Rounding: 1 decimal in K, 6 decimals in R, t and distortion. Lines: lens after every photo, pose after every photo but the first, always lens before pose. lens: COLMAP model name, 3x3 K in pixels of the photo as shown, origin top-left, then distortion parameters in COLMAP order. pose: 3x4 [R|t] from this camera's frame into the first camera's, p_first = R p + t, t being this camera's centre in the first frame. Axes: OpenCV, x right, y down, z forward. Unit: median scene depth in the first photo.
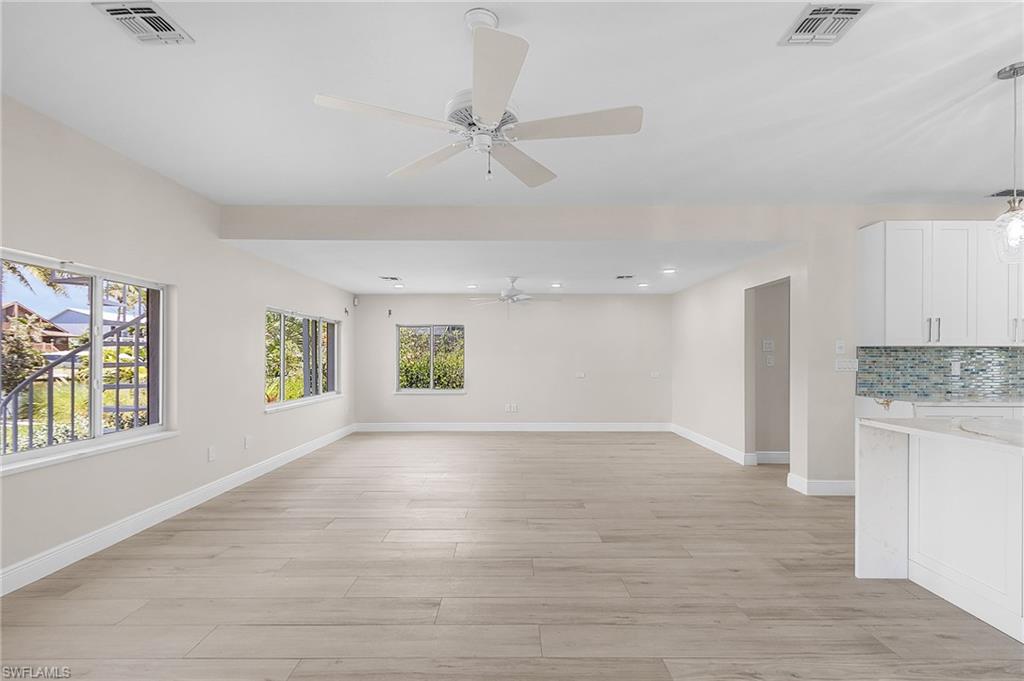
lens RADIAL K [[475.9, 0, 515.8], [0, 475.9, 357.8], [0, 0, 1]] dist [0.000075, -0.001937]
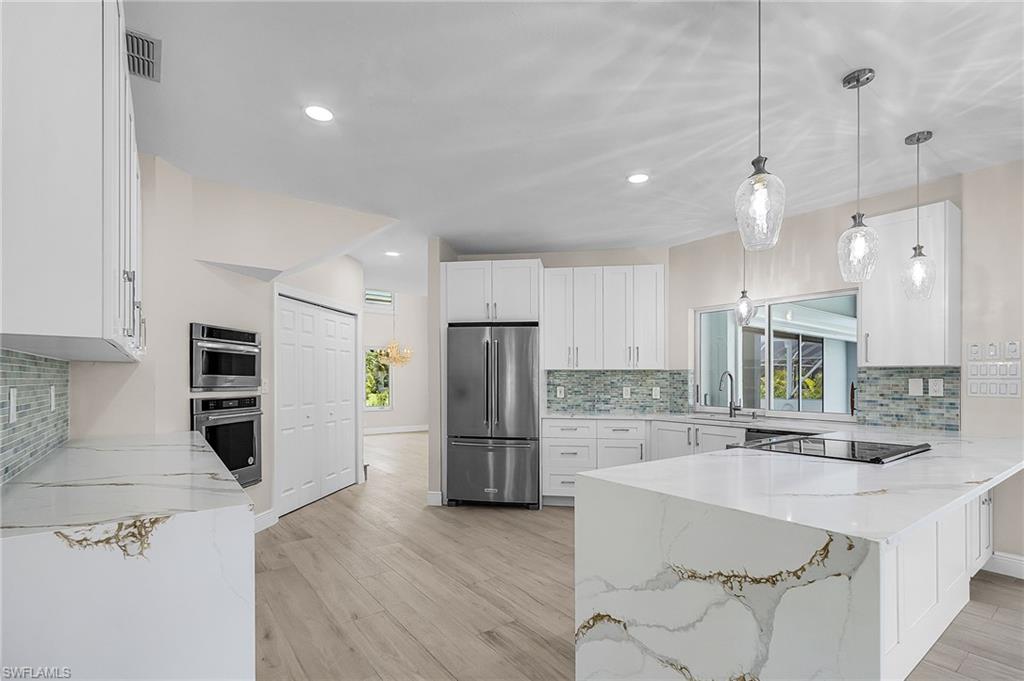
lens RADIAL K [[475.9, 0, 518.7], [0, 475.9, 381.2], [0, 0, 1]] dist [0.000075, -0.001937]
pose [[-0.594577, -0.006346, 0.804013, 0.426681], [-0.002936, 0.999979, 0.005721, -0.001543], [-0.804033, 0.001041, -0.594584, 1.052343]]
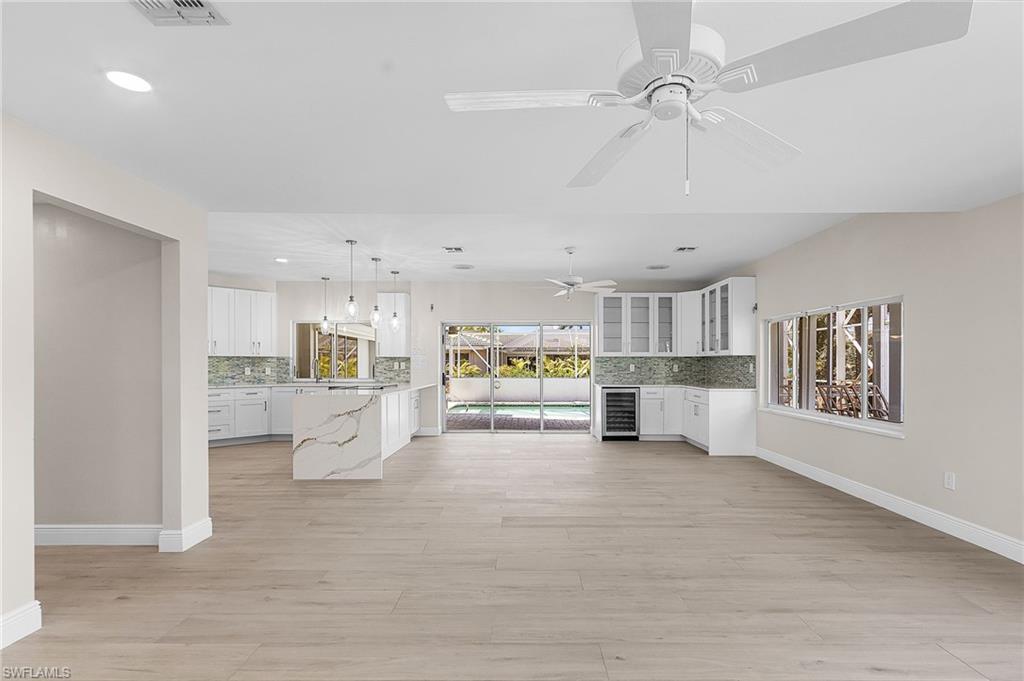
lens RADIAL K [[475.9, 0, 517.1], [0, 475.9, 355.9], [0, 0, 1]] dist [0.000075, -0.001937]
pose [[-0.999763, -0.001319, 0.021751, 0.100918], [-0.001658, 0.999877, -0.015600, 0.001579], [-0.021728, -0.015632, -0.999642, 2.086318]]
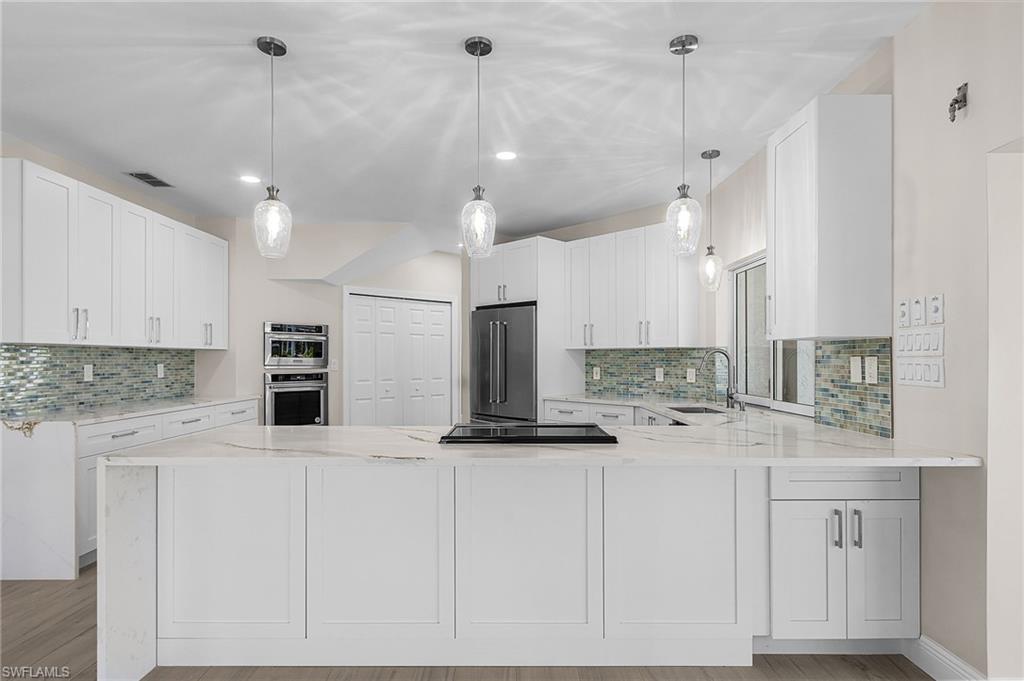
lens RADIAL K [[546.7, 0, 517.2], [0, 546.7, 360.8], [0, 0, 1]] dist [-0.001425, 0.000896]
pose [[0.003838, -0.003956, 0.999985, -0.000938], [0.001068, 0.999992, 0.003952, -0.001704], [-0.999992, 0.001052, 0.003843, 0.315788]]
